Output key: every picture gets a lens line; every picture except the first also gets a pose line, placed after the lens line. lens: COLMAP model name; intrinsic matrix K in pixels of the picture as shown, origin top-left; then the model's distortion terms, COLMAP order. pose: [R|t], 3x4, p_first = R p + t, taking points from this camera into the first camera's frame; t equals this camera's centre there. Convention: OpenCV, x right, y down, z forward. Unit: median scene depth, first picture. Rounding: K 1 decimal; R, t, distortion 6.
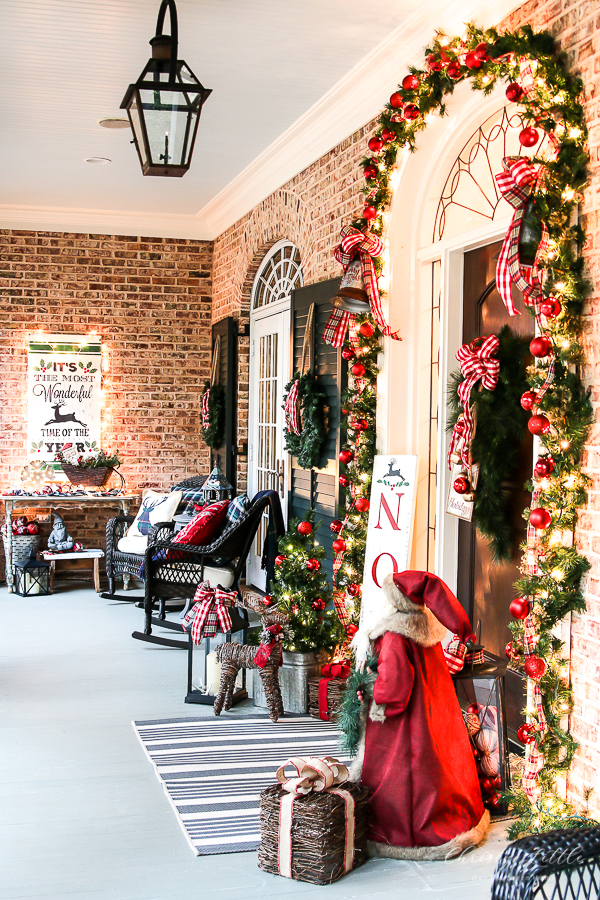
lens RADIAL K [[1146.0, 0, 300.0], [0, 1146.0, 450.0], [0, 0, 1]] dist [-0.119193, 0.114850]
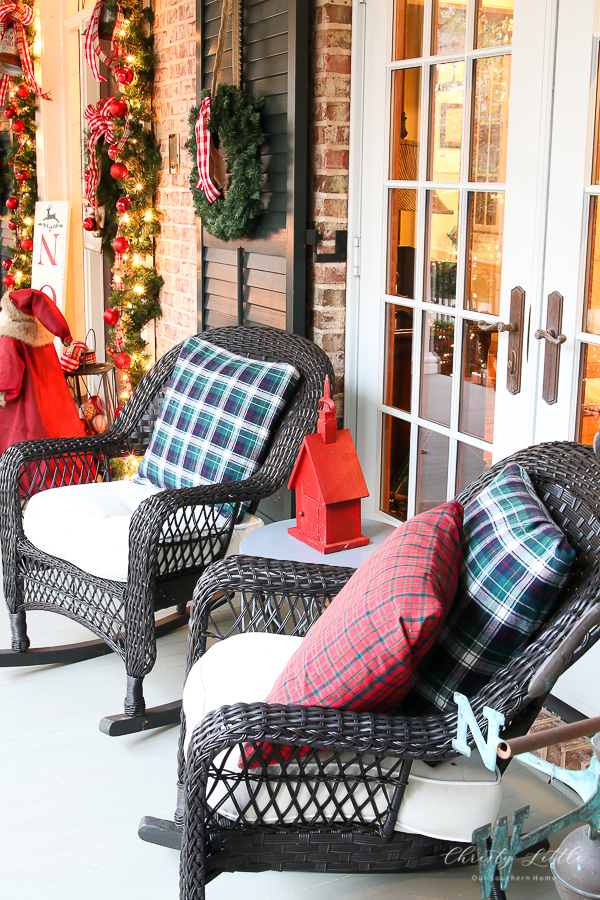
lens RADIAL K [[1146.0, 0, 300.0], [0, 1146.0, 450.0], [0, 0, 1]] dist [-0.119193, 0.114850]
pose [[0.982195, -0.044311, 0.182565, 0.158437], [0.005388, 0.978030, 0.208395, 0.018764], [-0.187788, -0.203701, 0.960854, -0.306478]]
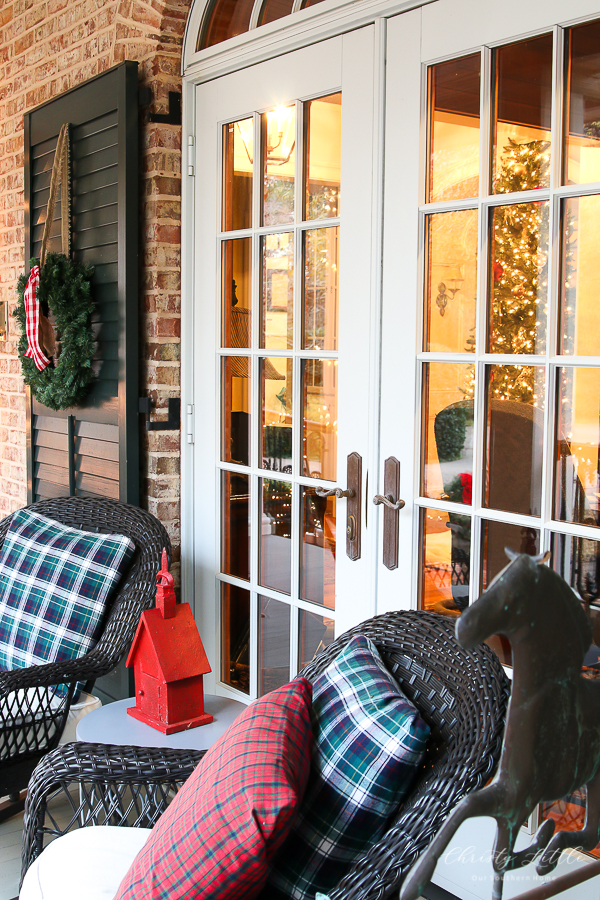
lens RADIAL K [[1146.0, 0, 300.0], [0, 1146.0, 450.0], [0, 0, 1]] dist [-0.119193, 0.114850]
pose [[0.943504, -0.035893, 0.329411, 0.159510], [0.012666, 0.997296, 0.072389, 0.008625], [-0.331118, -0.064127, 0.941408, -0.270956]]
